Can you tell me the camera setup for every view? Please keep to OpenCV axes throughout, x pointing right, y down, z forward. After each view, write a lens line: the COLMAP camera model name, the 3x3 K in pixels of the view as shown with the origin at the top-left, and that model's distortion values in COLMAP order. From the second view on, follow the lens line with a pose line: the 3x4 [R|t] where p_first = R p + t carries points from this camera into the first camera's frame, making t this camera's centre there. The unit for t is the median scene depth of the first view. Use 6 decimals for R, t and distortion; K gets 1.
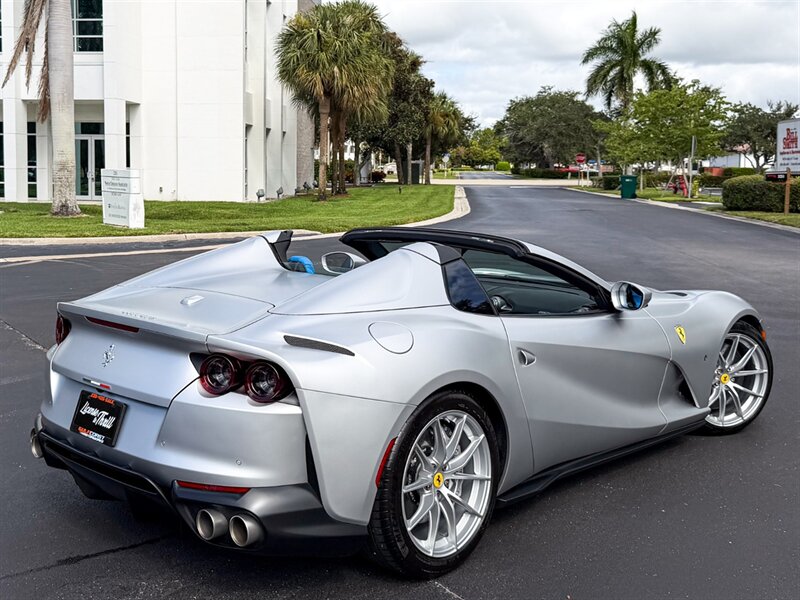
lens RADIAL K [[988.8, 0, 333.0], [0, 988.8, 204.9], [0, 0, 1]] dist [0.237133, -0.613504]
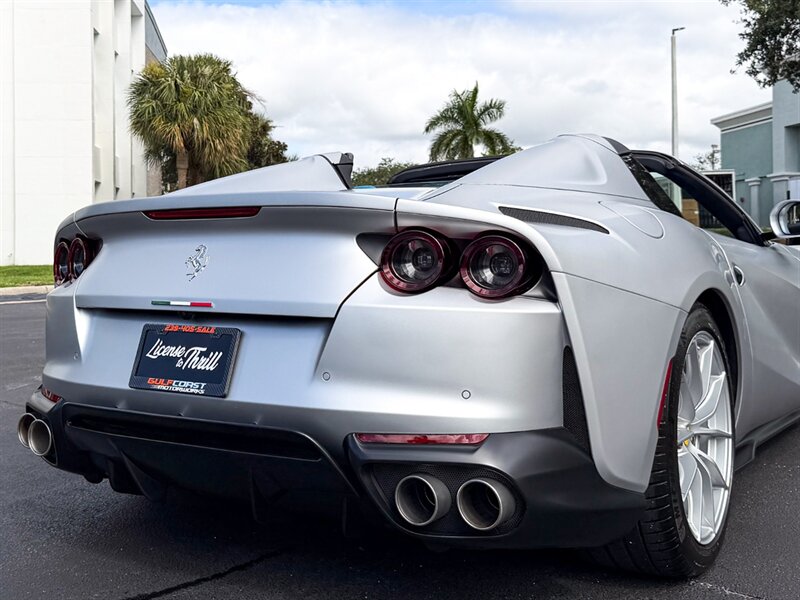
lens RADIAL K [[992.5, 0, 376.4], [0, 992.5, 224.3], [0, 0, 1]] dist [0.096918, -0.012865]
pose [[0.976143, -0.011647, 0.216817, -0.166785], [0.025843, 0.997694, -0.062756, 0.113406], [-0.215586, 0.066862, 0.974193, 0.246477]]
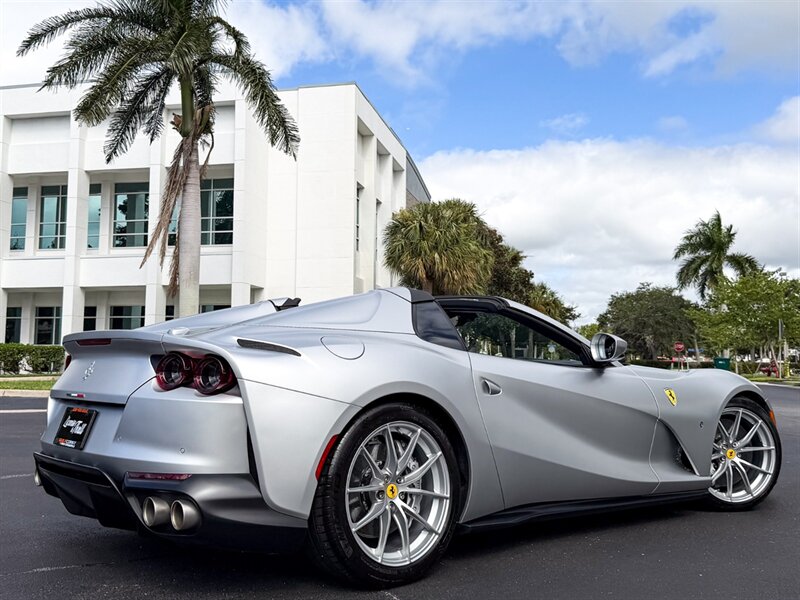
lens RADIAL K [[891.8, 0, 369.5], [0, 891.8, 238.5], [0, 0, 1]] dist [0.184960, -0.404692]
pose [[0.995192, -0.016700, -0.096509, 0.118059], [-0.001098, 0.983392, -0.181493, 0.125438], [0.097937, 0.180726, 0.978645, 0.028442]]
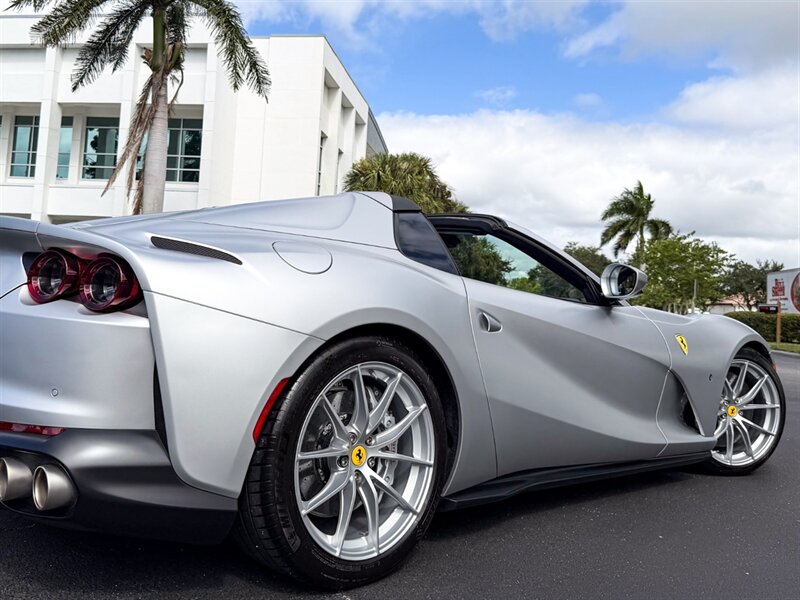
lens RADIAL K [[798.5, 0, 381.9], [0, 798.5, 215.6], [0, 0, 1]] dist [0.151721, -0.304460]
pose [[0.998728, 0.041462, -0.028698, 0.088808], [-0.045438, 0.986768, -0.155641, 0.127035], [0.021865, 0.156747, 0.987397, 0.249113]]
